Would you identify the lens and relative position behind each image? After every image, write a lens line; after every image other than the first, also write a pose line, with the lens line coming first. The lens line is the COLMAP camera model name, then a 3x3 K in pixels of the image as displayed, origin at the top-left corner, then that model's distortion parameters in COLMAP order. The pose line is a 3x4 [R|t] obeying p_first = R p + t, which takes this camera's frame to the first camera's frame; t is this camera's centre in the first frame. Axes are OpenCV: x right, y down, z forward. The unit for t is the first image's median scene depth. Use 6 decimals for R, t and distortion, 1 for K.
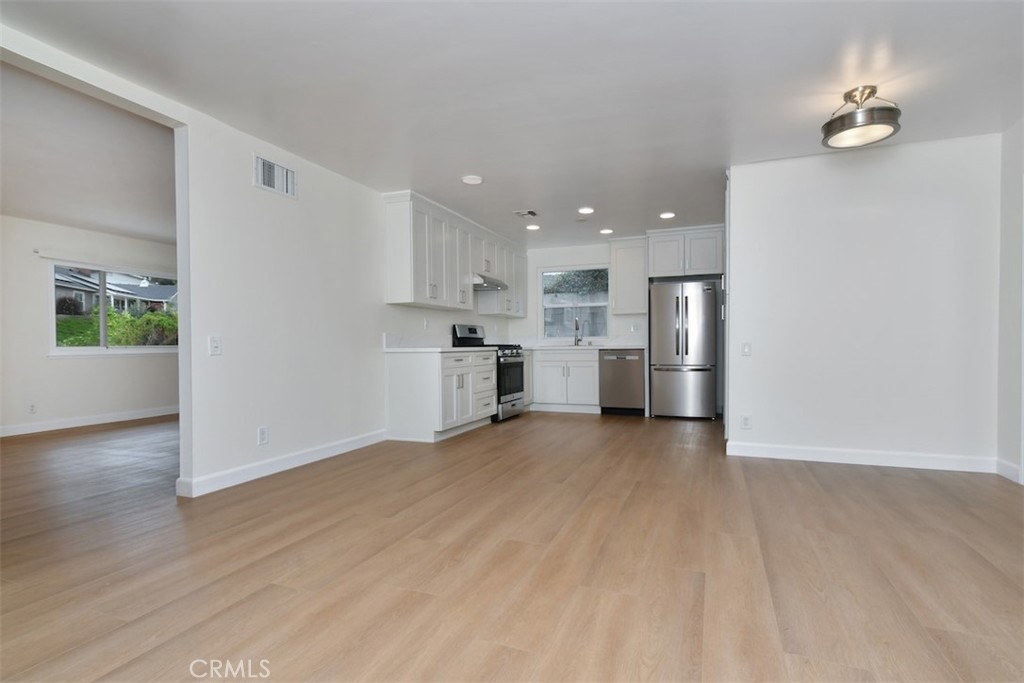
lens RADIAL K [[485.2, 0, 509.5], [0, 485.2, 354.4], [0, 0, 1]] dist [-0.000513, -0.000183]
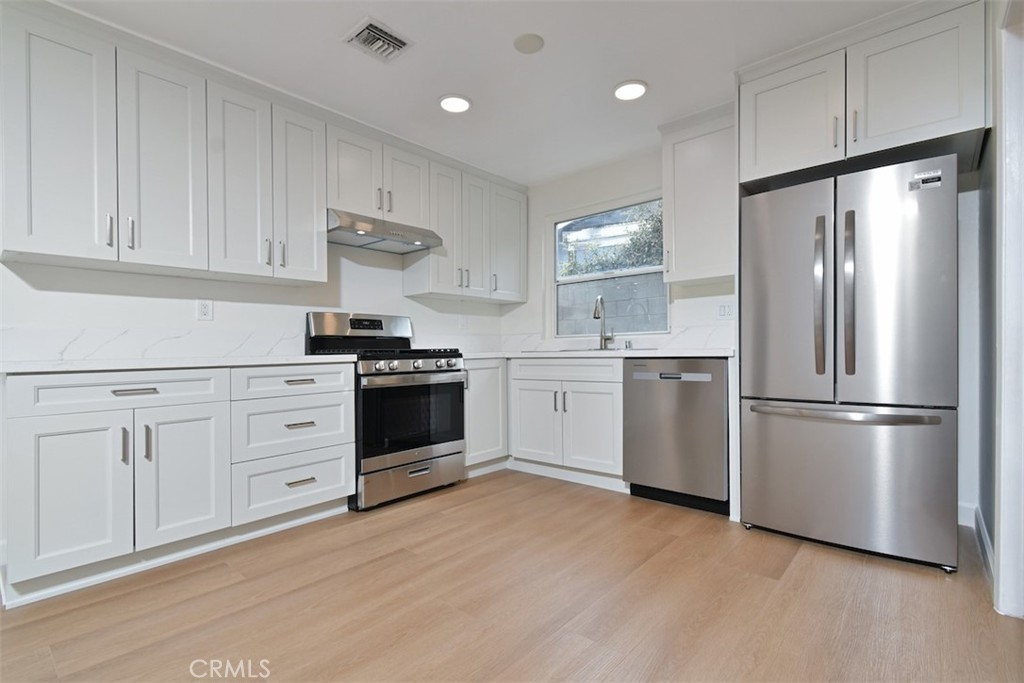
lens RADIAL K [[491.0, 0, 459.4], [0, 491.0, 357.7], [0, 0, 1]] dist [0.019809, -0.000187]
pose [[0.929445, -0.002379, -0.368953, 0.225508], [0.002141, 0.999997, -0.001054, -0.010732], [0.368955, 0.000189, 0.929447, 0.533943]]
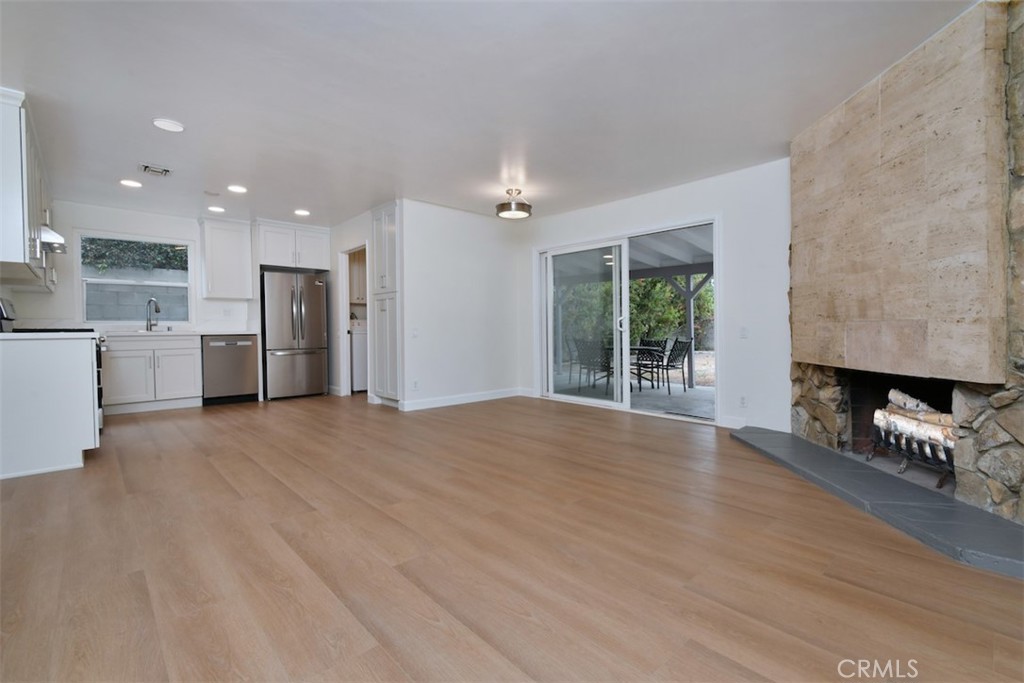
lens RADIAL K [[468.8, 0, 499.8], [0, 468.8, 335.8], [0, 0, 1]] dist [0.000811, 0.000128]
pose [[0.449322, -0.008459, 0.893330, -0.374867], [0.019494, 0.999810, -0.000338, 0.002070], [-0.893157, 0.017567, 0.449402, 0.111483]]
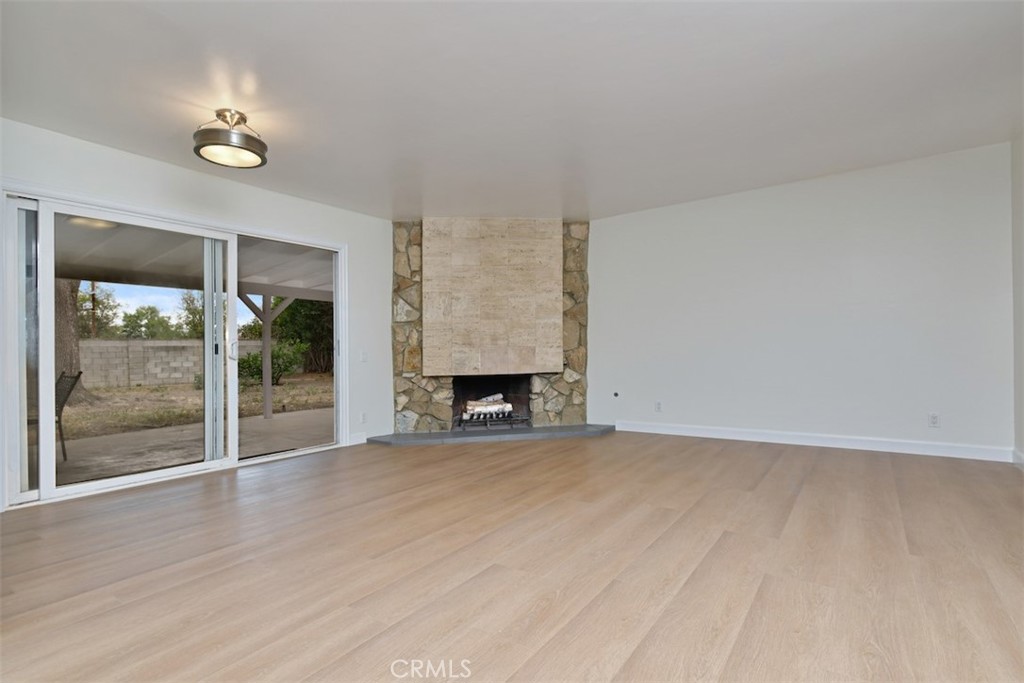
lens RADIAL K [[485.2, 0, 509.5], [0, 485.2, 354.4], [0, 0, 1]] dist [-0.000513, -0.000183]
pose [[-0.969272, 0.022444, 0.244967, -0.035224], [0.029842, 0.999203, 0.026529, -0.014189], [-0.244176, 0.033024, -0.969168, 0.824986]]
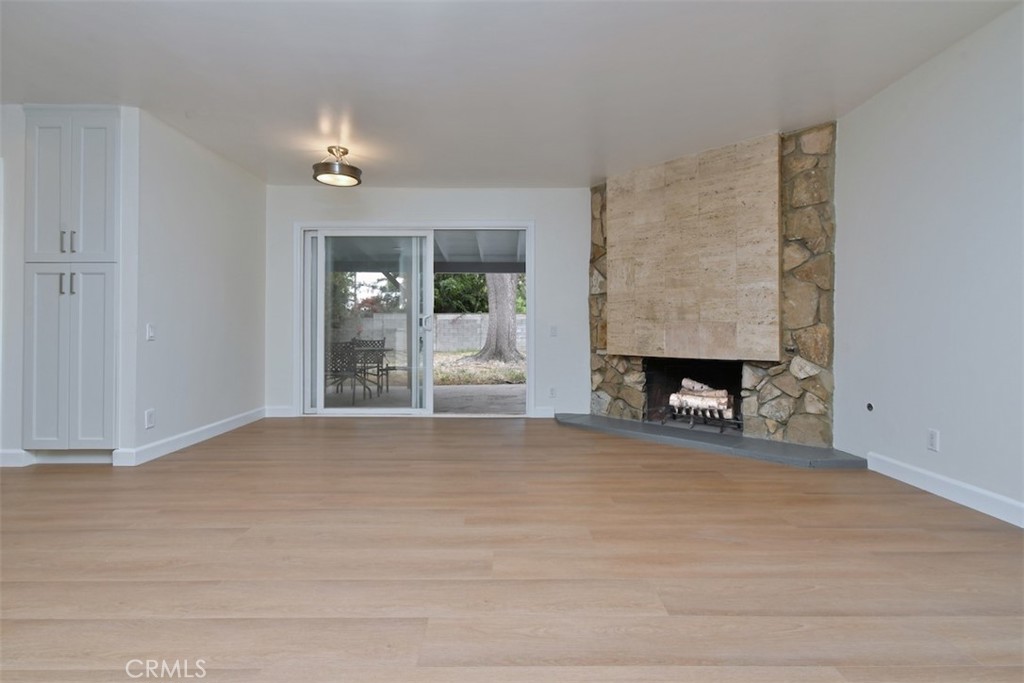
lens RADIAL K [[505.9, 0, 523.8], [0, 505.9, 322.1], [0, 0, 1]] dist [0.000919, 0.000010]
pose [[-0.381048, 0.015727, 0.924421, -0.359715], [0.022052, 0.999725, -0.007918, -0.005361], [-0.924292, 0.017369, -0.381290, 0.465008]]
